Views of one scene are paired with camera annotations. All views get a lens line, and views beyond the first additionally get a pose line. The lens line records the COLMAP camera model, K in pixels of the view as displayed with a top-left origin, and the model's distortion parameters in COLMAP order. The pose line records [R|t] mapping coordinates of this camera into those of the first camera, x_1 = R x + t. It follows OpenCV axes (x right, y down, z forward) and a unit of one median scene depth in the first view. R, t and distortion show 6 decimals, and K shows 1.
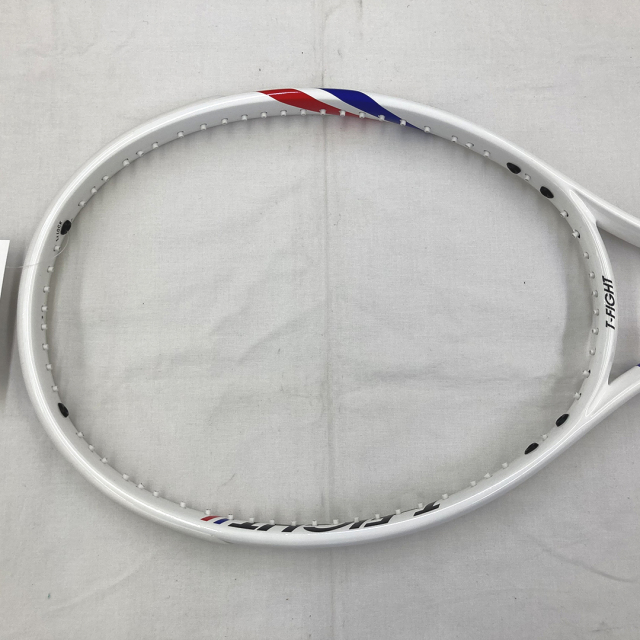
lens RADIAL K [[729.4, 0, 320.0], [0, 729.4, 320.0], [0, 0, 1]] dist [0.092155, -0.268891]
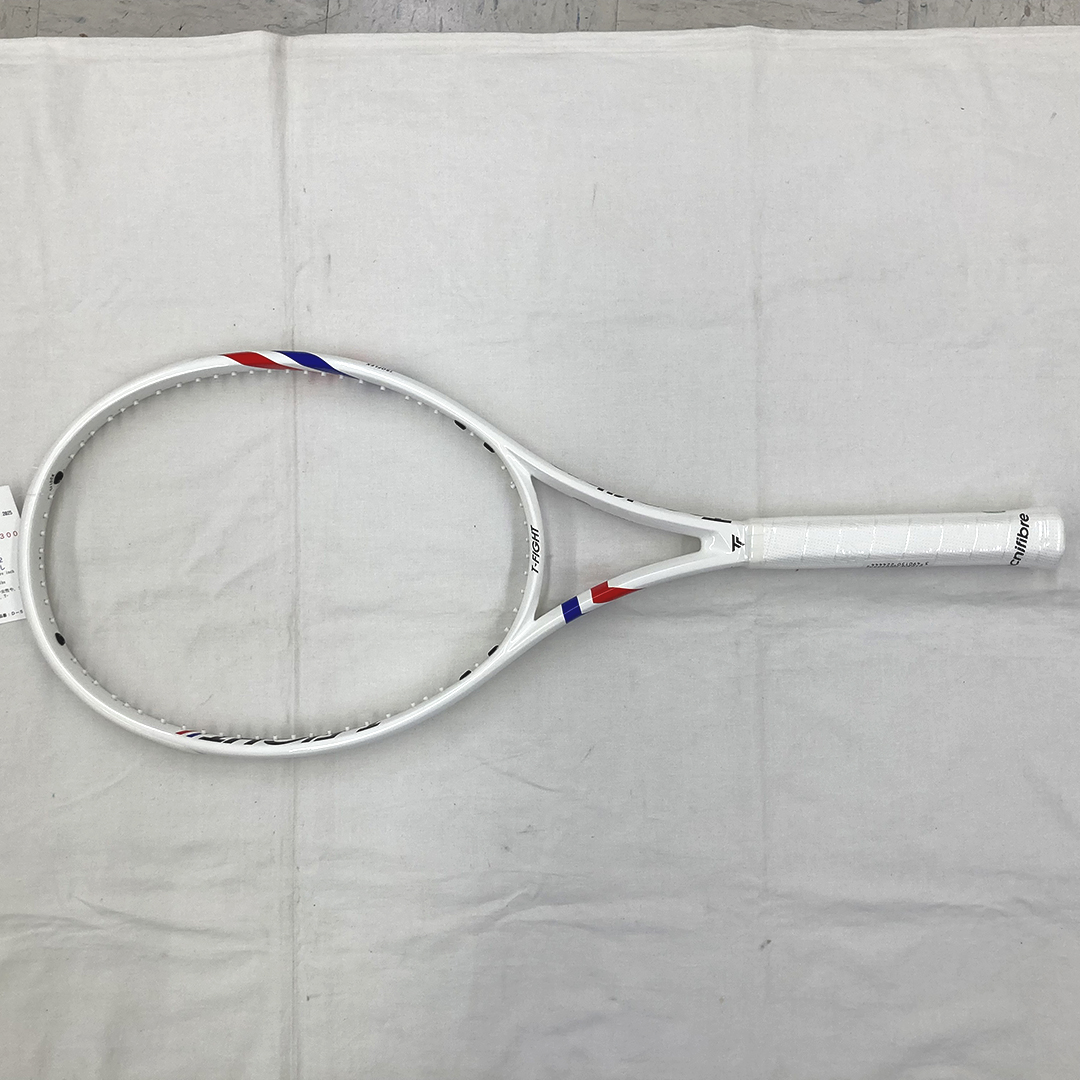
lens RADIAL K [[1230.8, 0, 540.0], [0, 1230.8, 540.0], [0, 0, 1]] dist [0.092155, -0.268891]
pose [[0.999138, 0.006931, -0.040927, 0.463637], [-0.002928, 0.995274, 0.097066, -0.215140], [0.041406, -0.096863, 0.994436, -0.856863]]
